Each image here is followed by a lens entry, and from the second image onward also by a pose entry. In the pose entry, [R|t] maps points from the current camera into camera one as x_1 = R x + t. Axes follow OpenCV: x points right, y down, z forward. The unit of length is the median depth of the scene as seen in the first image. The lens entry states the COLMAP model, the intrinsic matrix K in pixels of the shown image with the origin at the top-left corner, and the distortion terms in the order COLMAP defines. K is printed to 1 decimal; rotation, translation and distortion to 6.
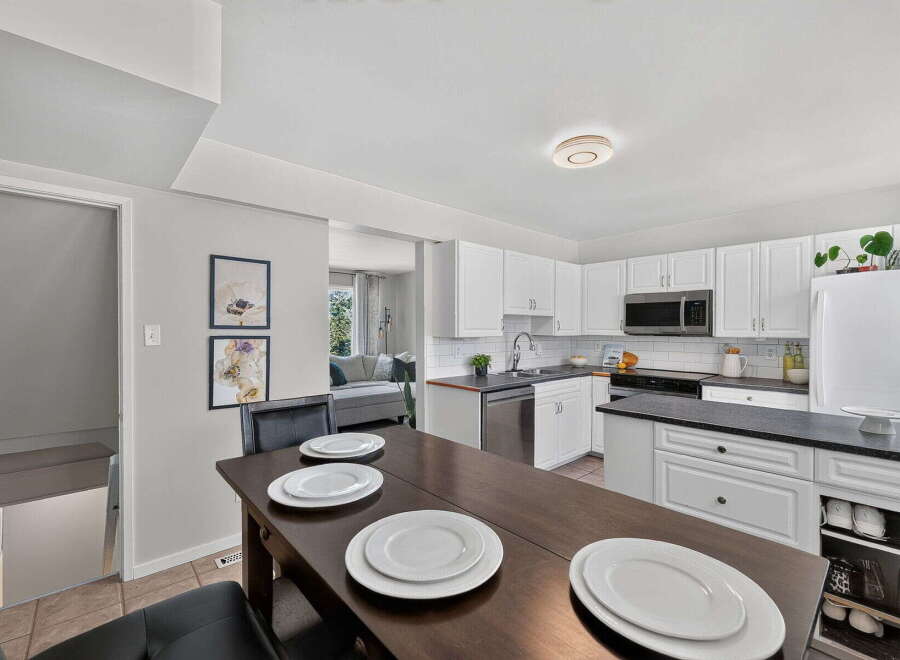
lens RADIAL K [[393.9, 0, 450.0], [0, 393.9, 330.0], [0, 0, 1]] dist [0.000996, -0.000074]
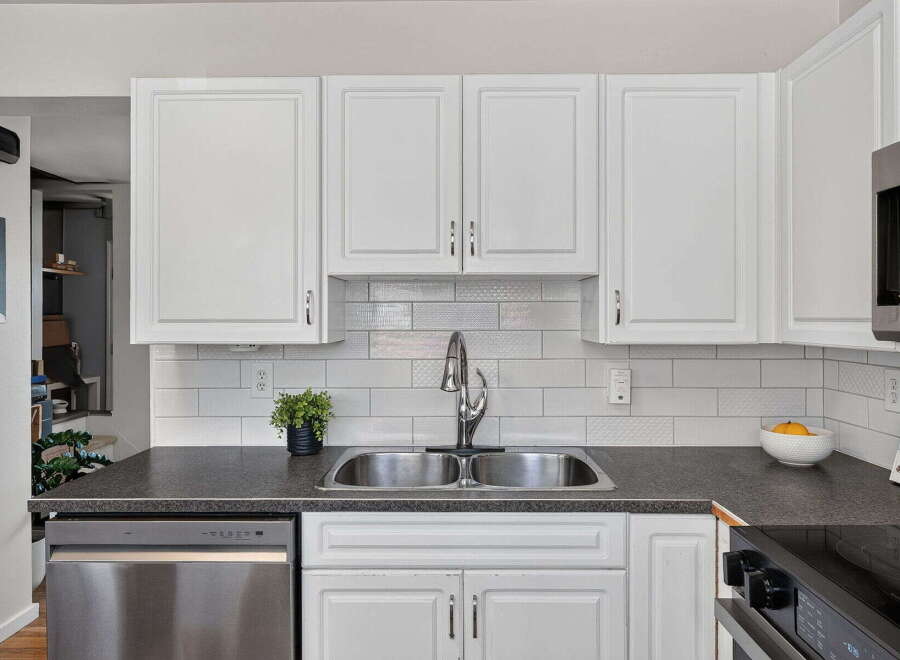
lens RADIAL K [[640.7, 0, 447.7], [0, 640.7, 325.9], [0, 0, 1]] dist [0.003043, -0.001354]
pose [[0.729992, 0.004708, -0.683439, 0.584483], [0.002512, 0.999951, 0.009571, -0.003612], [0.683451, -0.008704, 0.729945, 0.700633]]
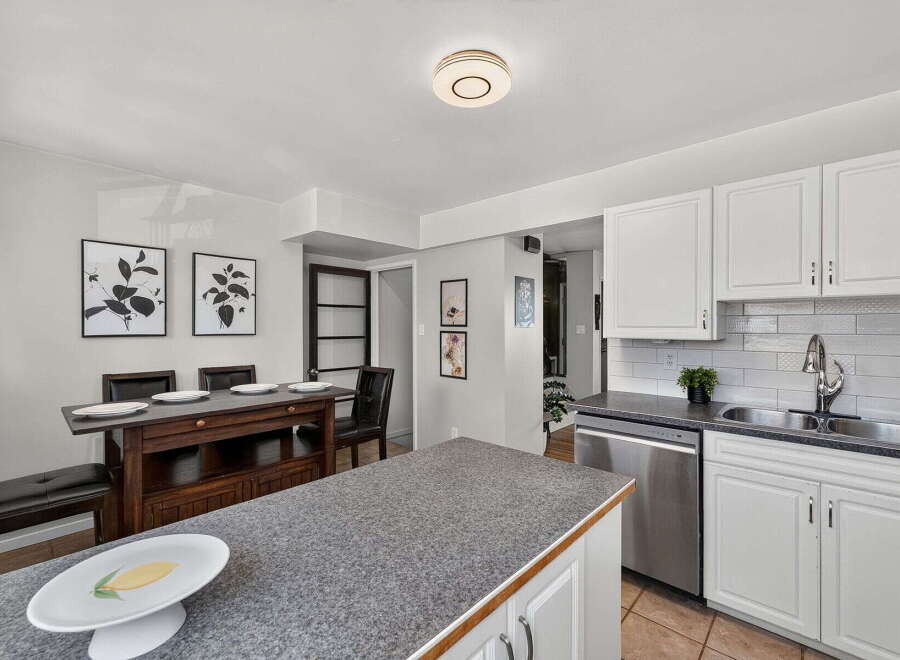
lens RADIAL K [[401.6, 0, 453.5], [0, 401.6, 326.3], [0, 0, 1]] dist [-0.001464, -0.000721]
pose [[0.098480, 0.000663, -0.995139, 0.691482], [-0.003173, 0.999995, 0.000352, -0.002926], [0.995134, 0.003123, 0.098481, 0.581095]]
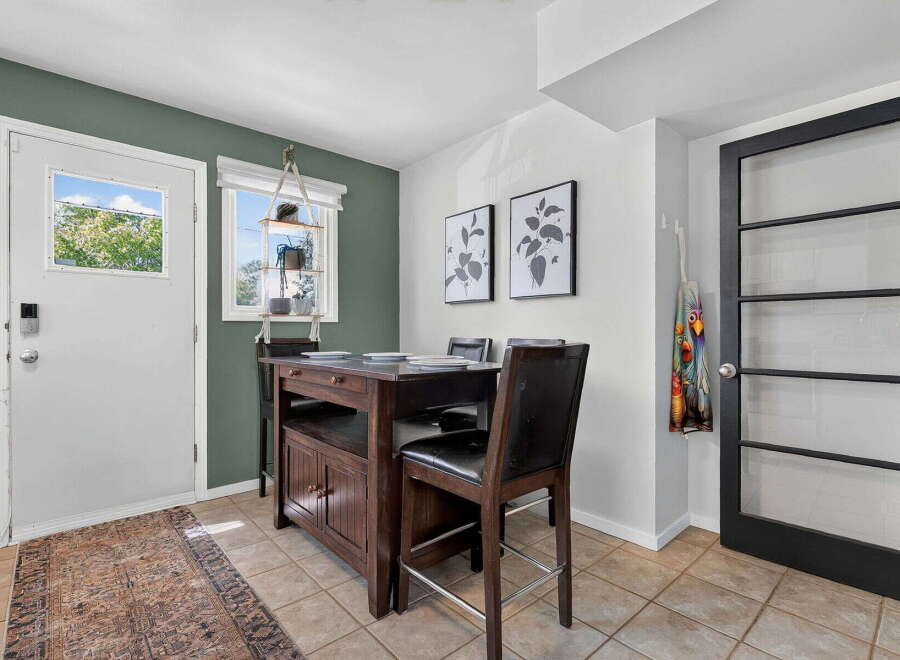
lens RADIAL K [[449.4, 0, 455.4], [0, 449.4, 329.5], [0, 0, 1]] dist [-0.001138, 0.000630]
pose [[-0.999984, 0.001629, 0.005482, -0.123497], [0.001612, 0.999994, -0.003119, 0.074842], [-0.005487, -0.003110, -0.999980, 0.907100]]
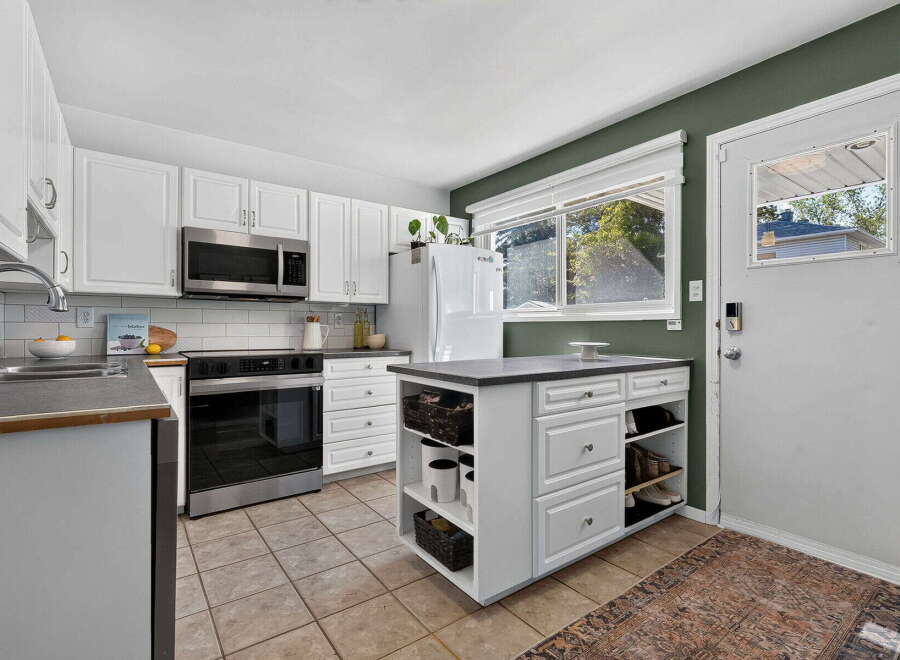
lens RADIAL K [[449.4, 0, 455.4], [0, 449.4, 329.5], [0, 0, 1]] dist [-0.001138, 0.000630]
pose [[0.101453, -0.006778, 0.994817, -0.214793], [-0.001077, 0.999975, 0.006923, 0.070136], [-0.994840, -0.001774, 0.101444, 0.610727]]
